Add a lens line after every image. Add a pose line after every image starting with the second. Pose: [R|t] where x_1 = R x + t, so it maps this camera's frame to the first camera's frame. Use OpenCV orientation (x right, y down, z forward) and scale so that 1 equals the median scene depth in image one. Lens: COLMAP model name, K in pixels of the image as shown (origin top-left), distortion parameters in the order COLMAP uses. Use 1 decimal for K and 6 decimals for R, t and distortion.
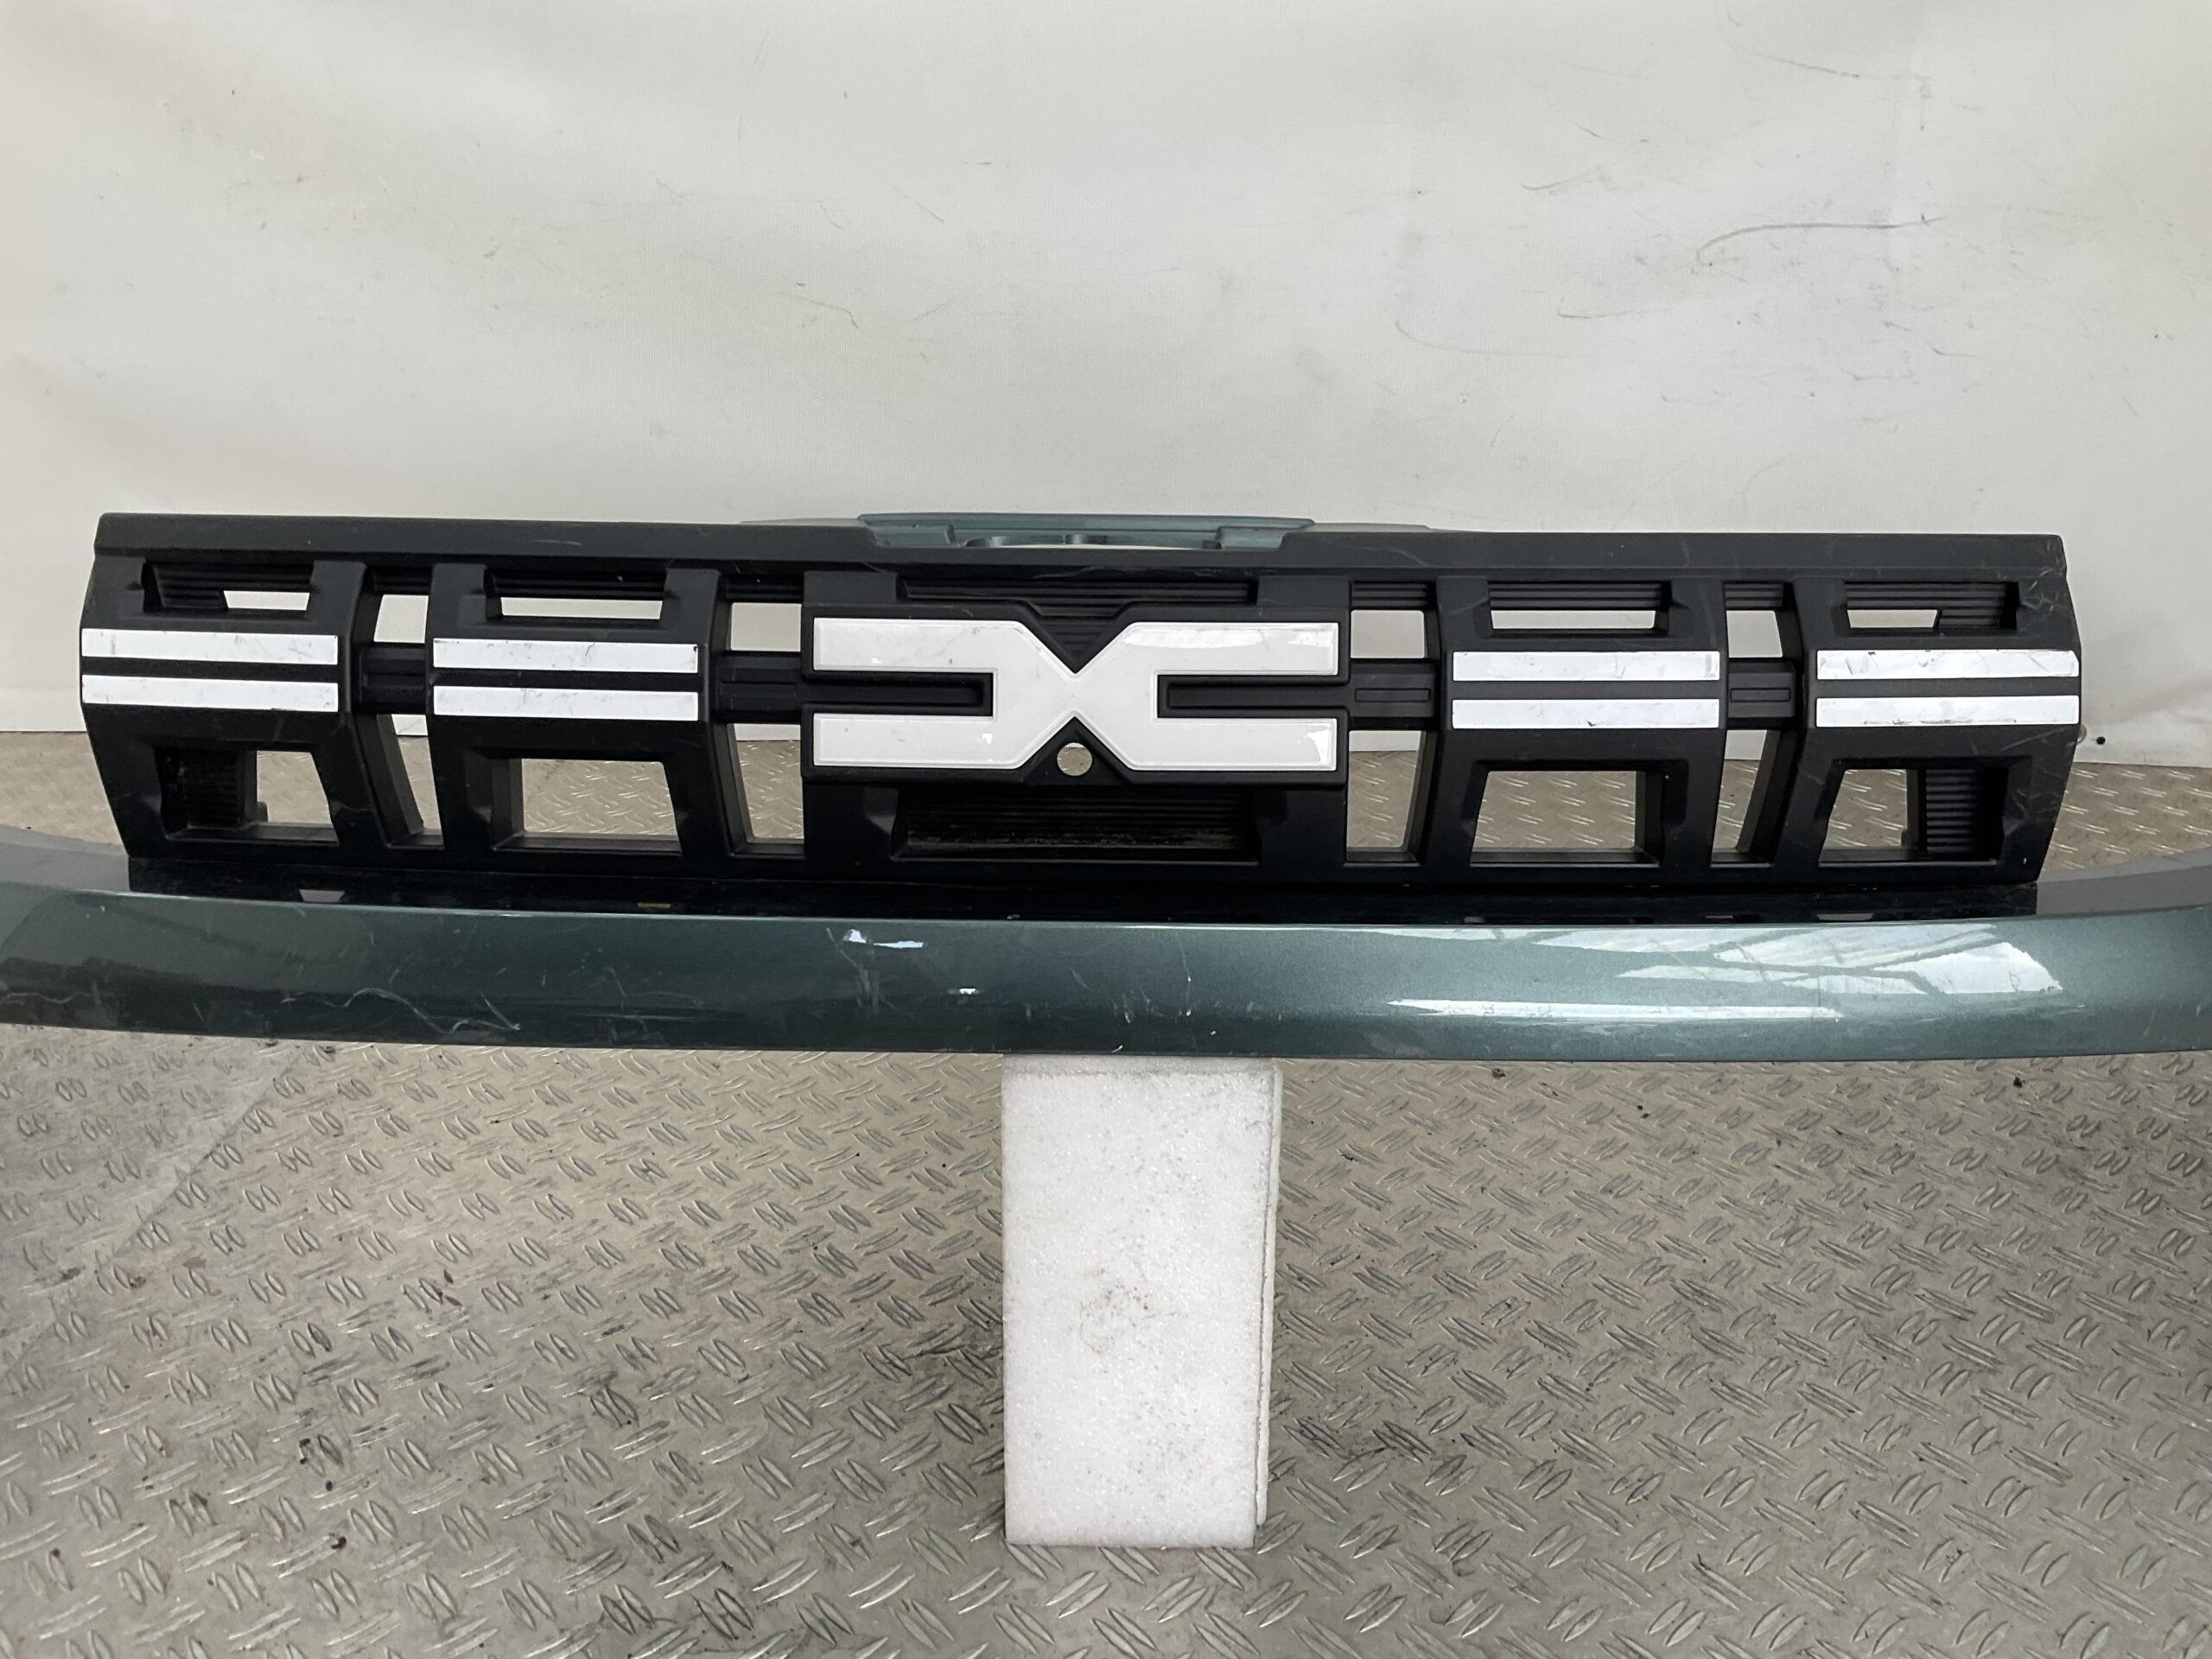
lens RADIAL K [[1839.2, 0, 1102.4], [0, 1839.2, 804.4], [0, 0, 1]] dist [0.069233, -0.139197]
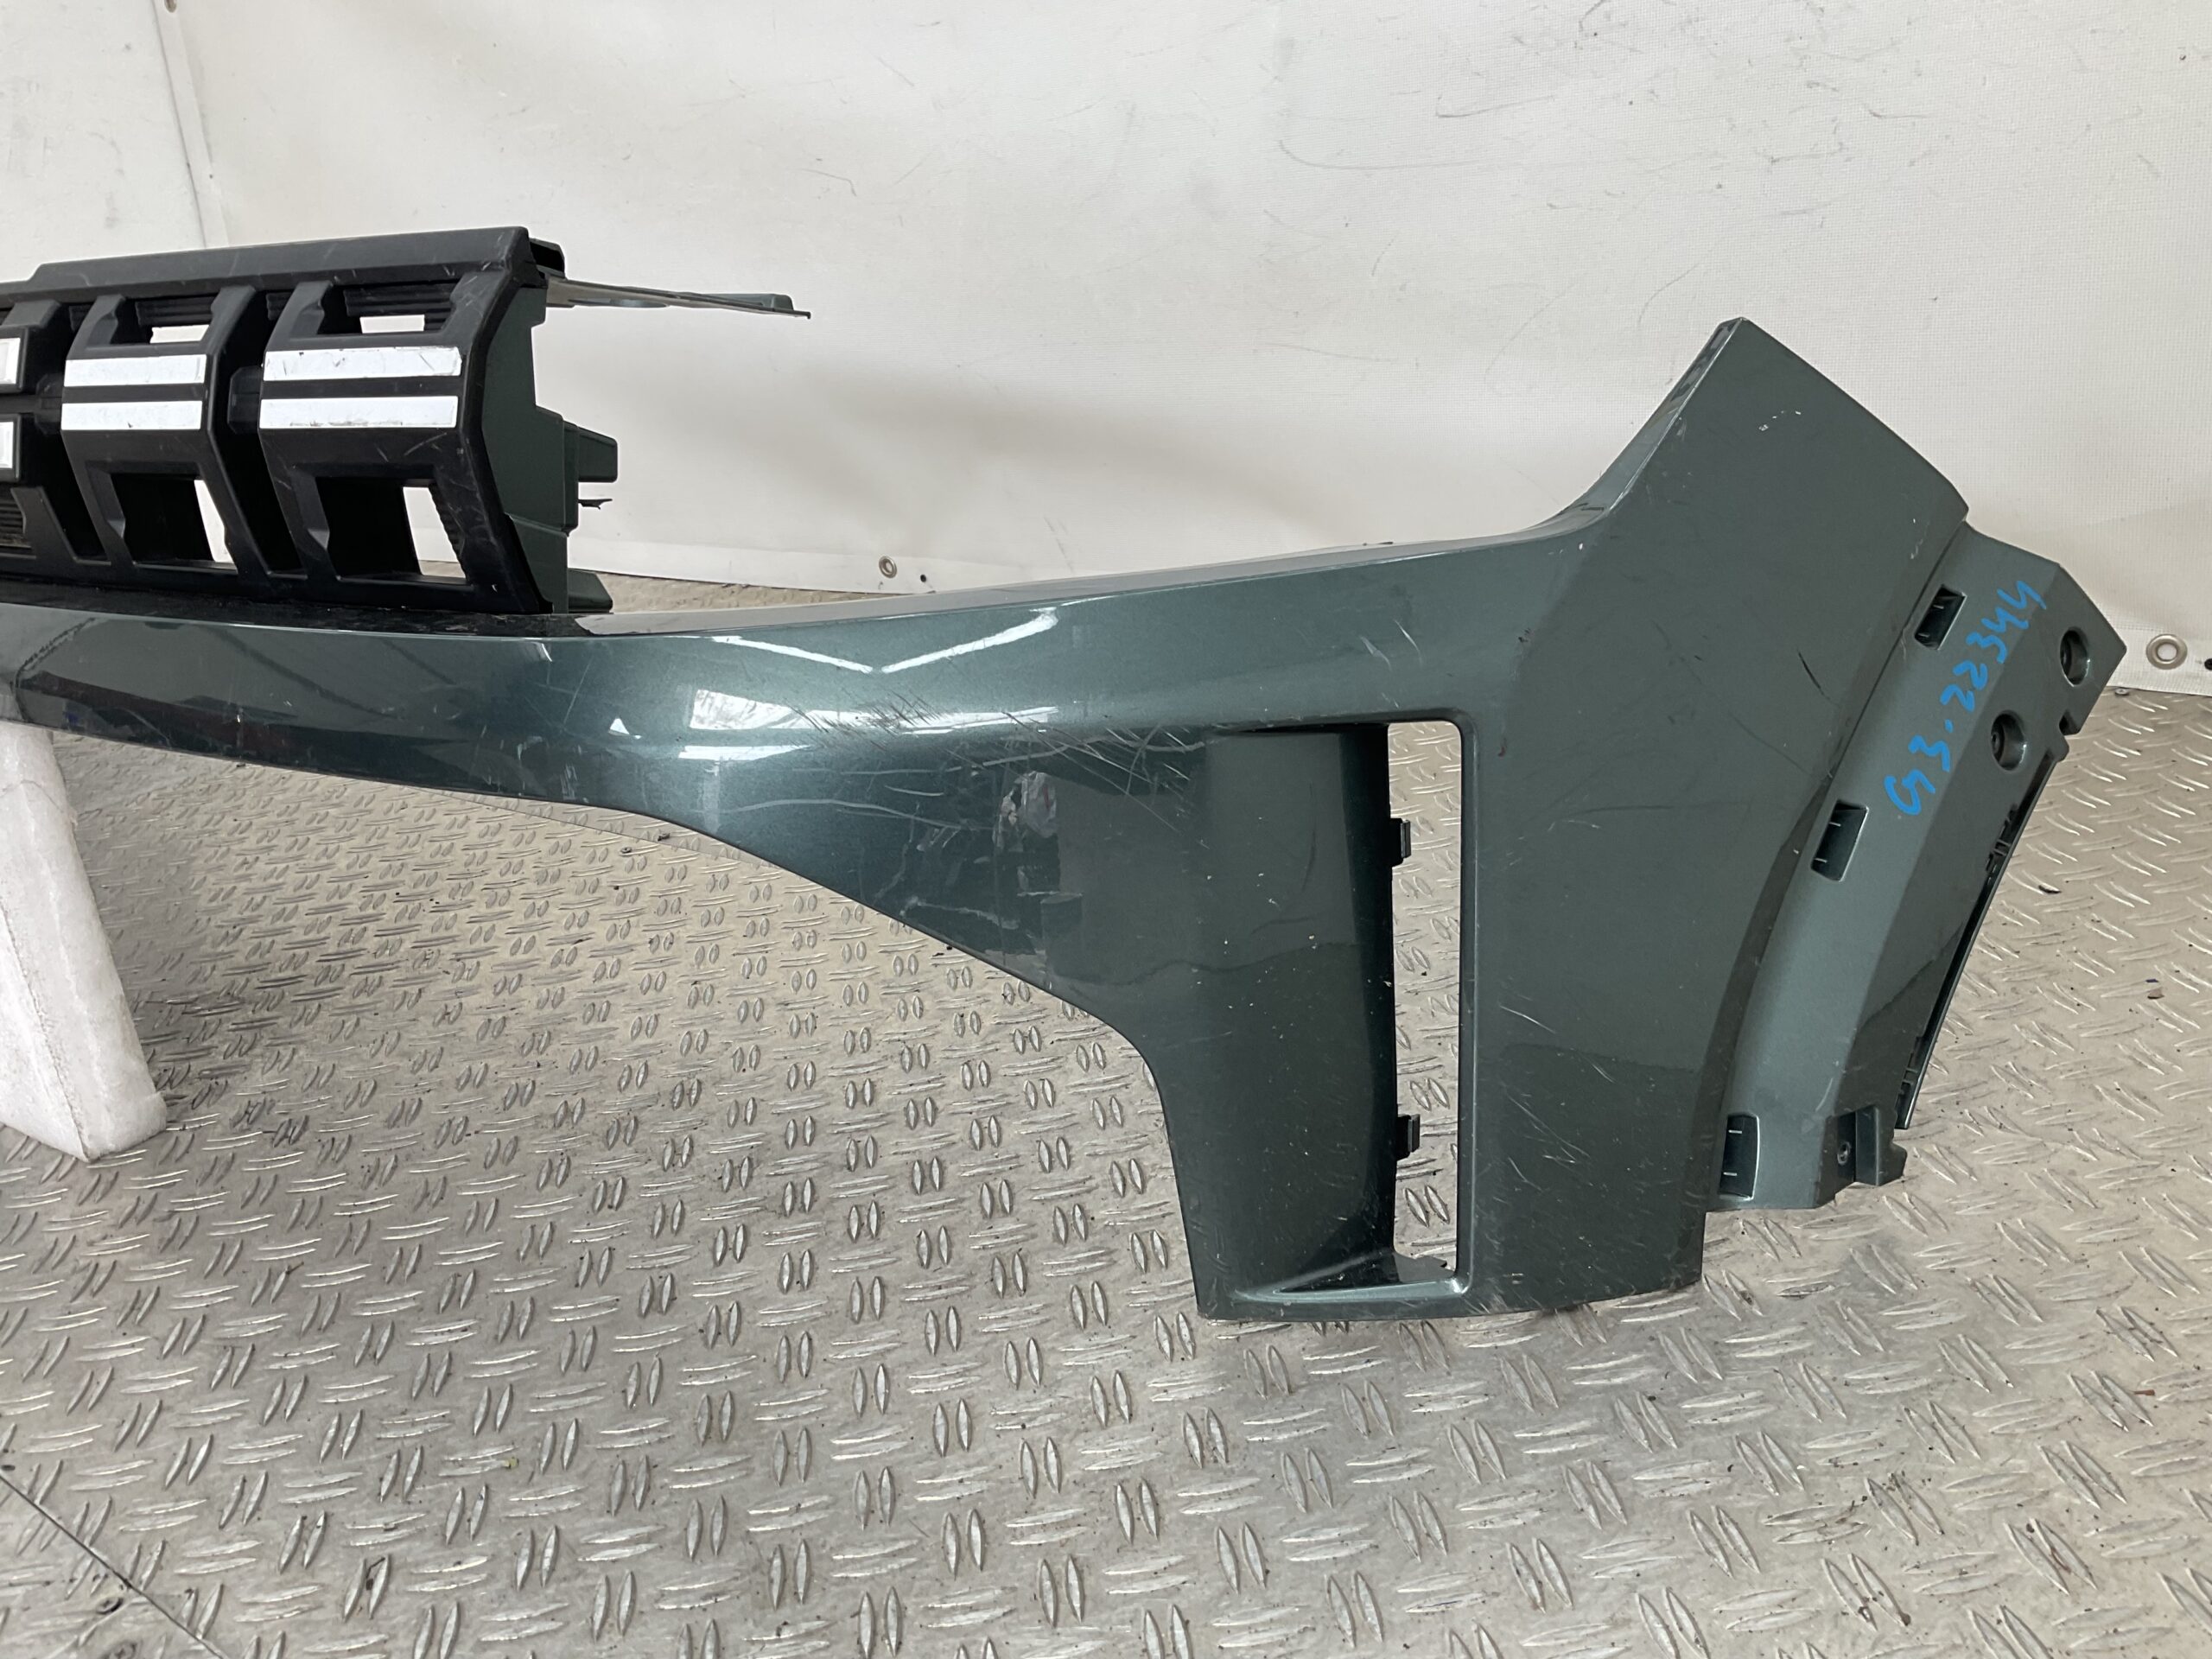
lens RADIAL K [[1839.2, 0, 1119.0], [0, 1839.2, 809.4], [0, 0, 1]] dist [0.069233, -0.139197]
pose [[0.816797, 0.108836, -0.566566, 1.228890], [-0.102844, 0.993783, 0.042637, 0.065091], [0.567685, 0.023443, 0.822912, 0.405468]]
